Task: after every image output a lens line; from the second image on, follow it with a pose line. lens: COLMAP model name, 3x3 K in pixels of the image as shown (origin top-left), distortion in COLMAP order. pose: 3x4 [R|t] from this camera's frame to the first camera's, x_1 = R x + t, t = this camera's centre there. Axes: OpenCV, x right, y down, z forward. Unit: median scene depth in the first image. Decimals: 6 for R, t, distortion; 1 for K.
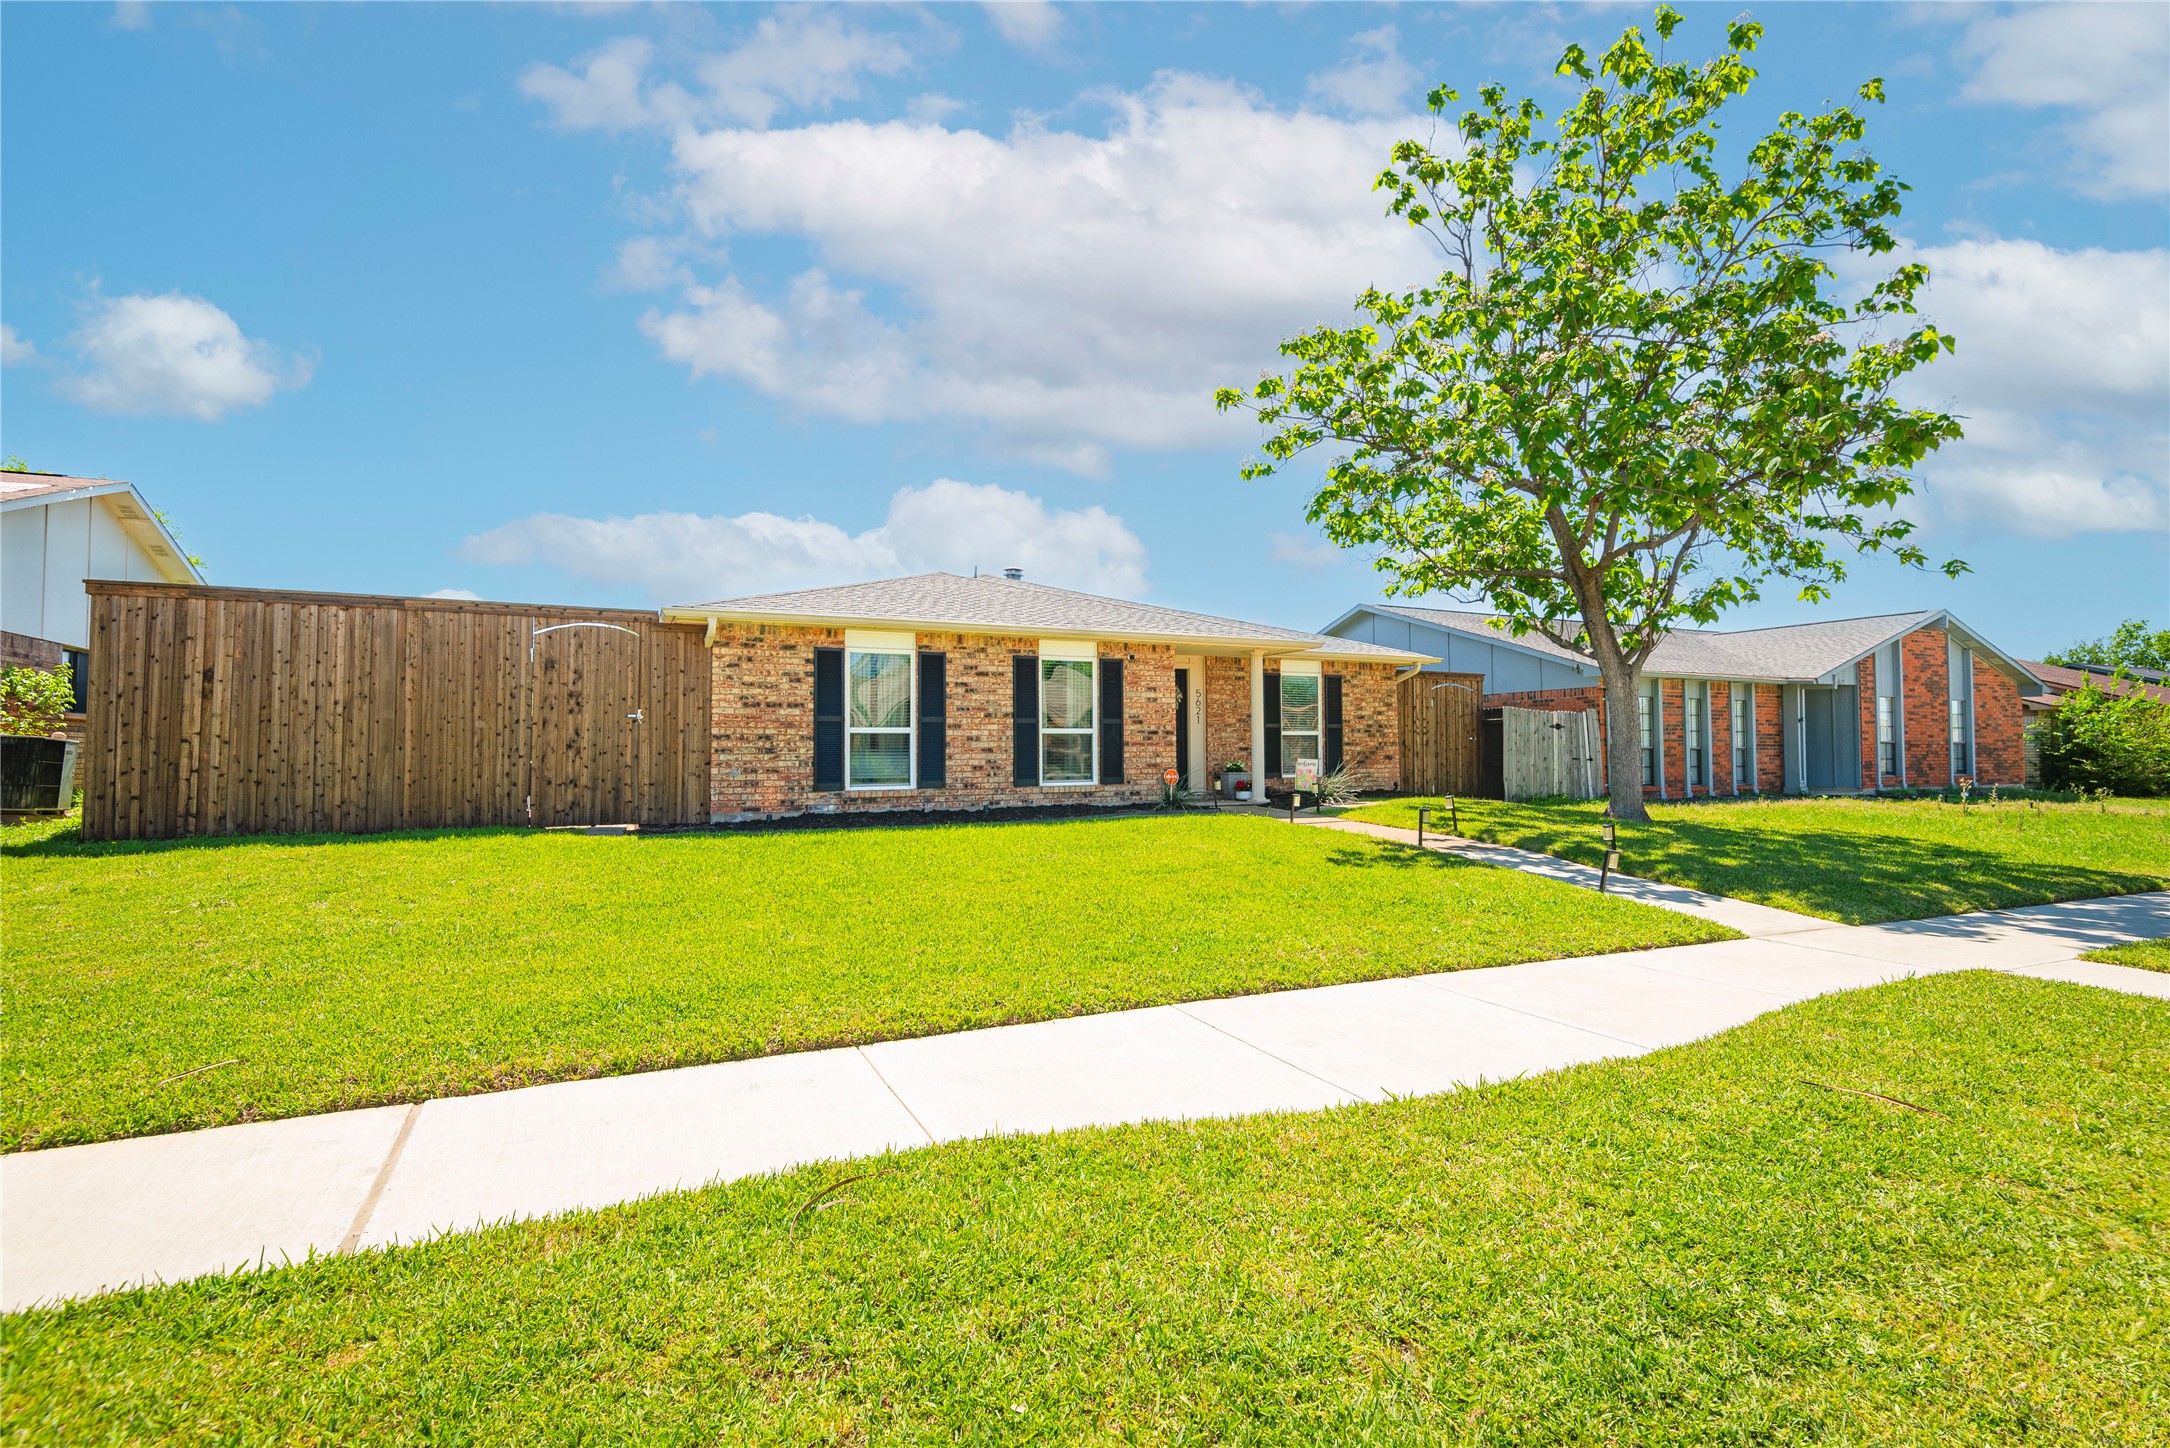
lens RADIAL K [[974.9, 0, 1081.3], [0, 974.9, 722.1], [0, 0, 1]] dist [0.037896, -0.027142]
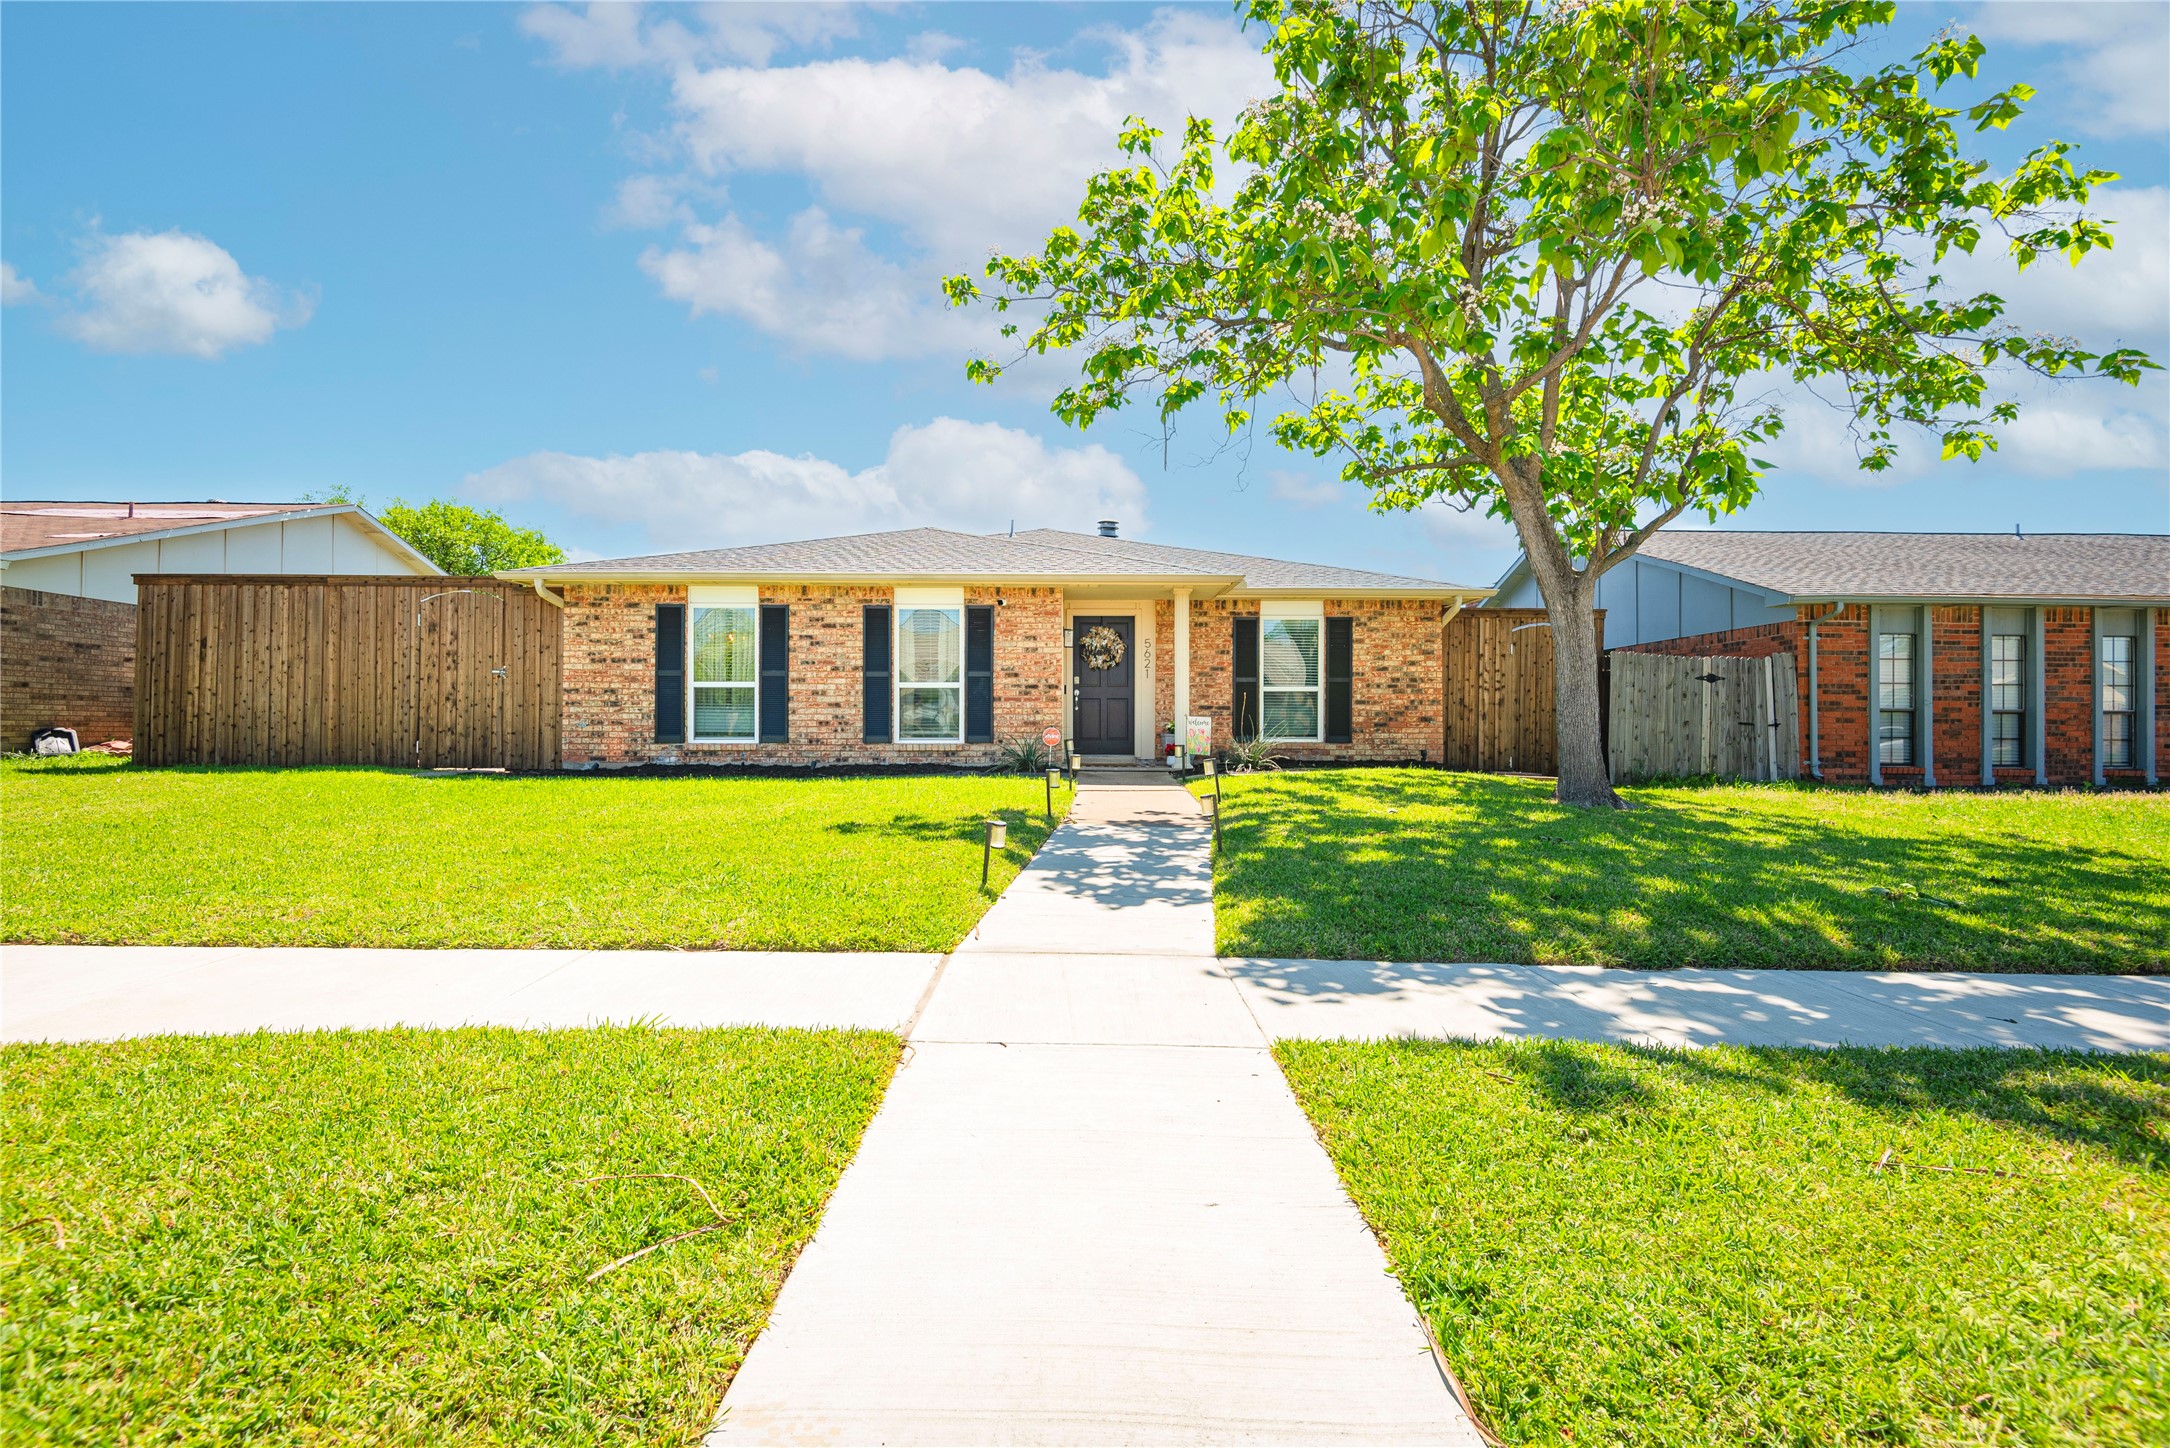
lens RADIAL K [[974.5, 0, 1085.0], [0, 974.5, 724.0], [0, 0, 1]] dist [0.038183, -0.026808]
pose [[0.906969, 0.006269, -0.421151, 0.550291], [0.005504, 0.999627, 0.026734, 0.023817], [0.421161, -0.026565, 0.906597, 0.234035]]
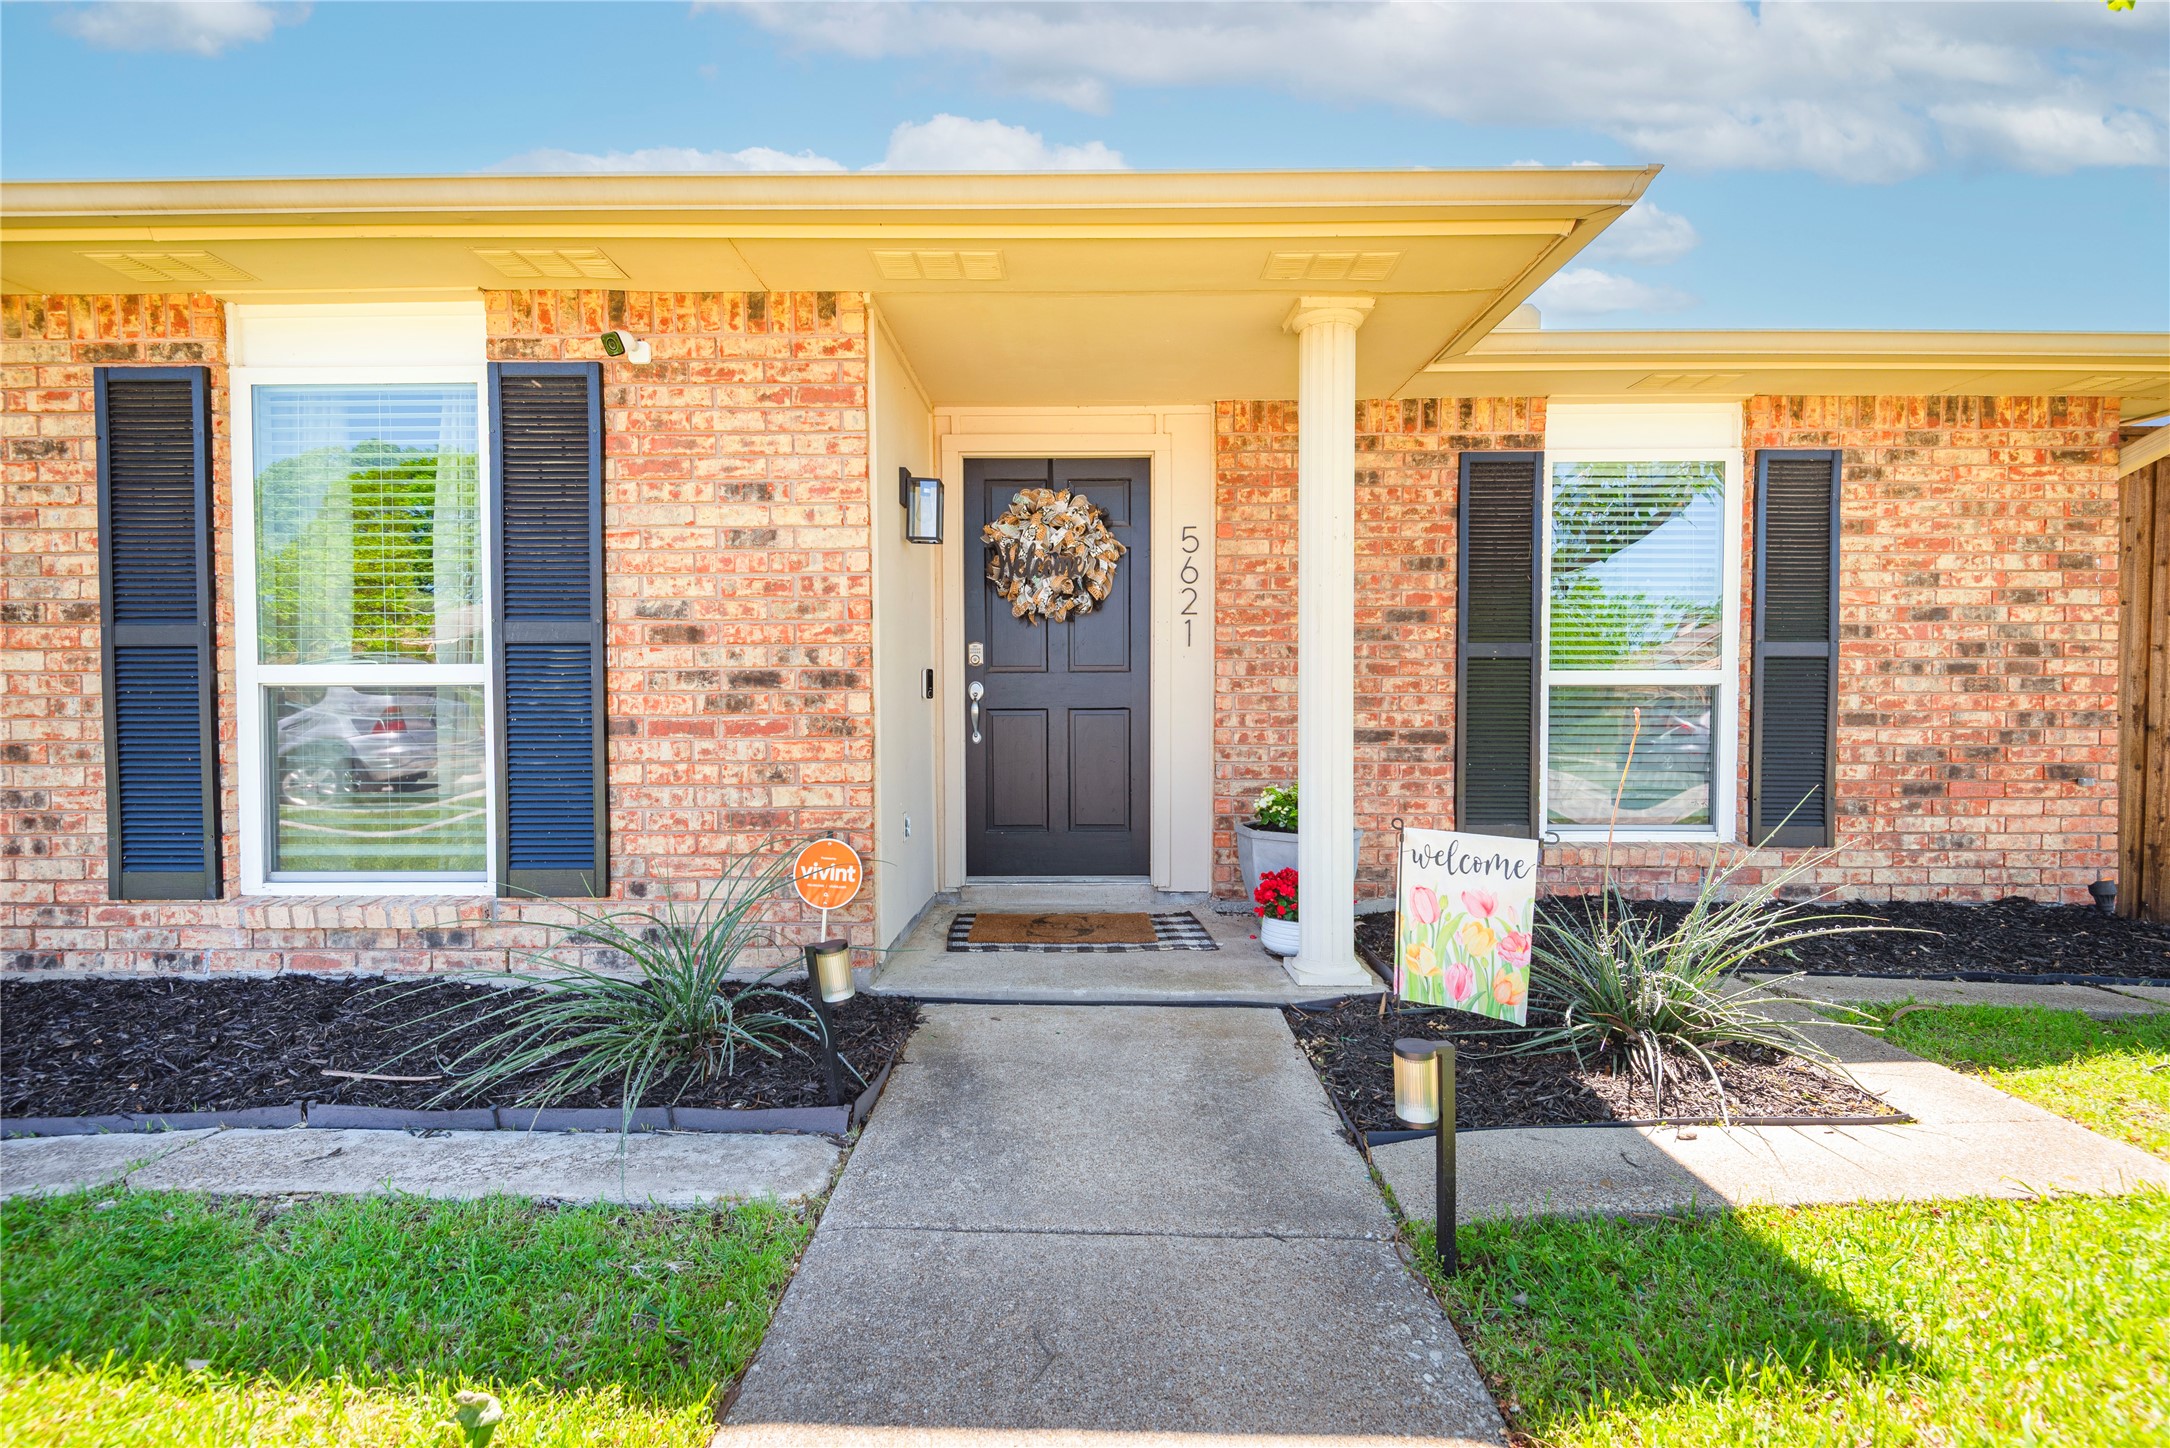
lens RADIAL K [[974.9, 0, 1081.3], [0, 974.9, 722.1], [0, 0, 1]] dist [0.037896, -0.027142]
pose [[0.899520, 0.016639, -0.436563, 0.273327], [0.008607, 0.998406, 0.055787, 0.009447], [0.436795, -0.053939, 0.897942, 0.917967]]
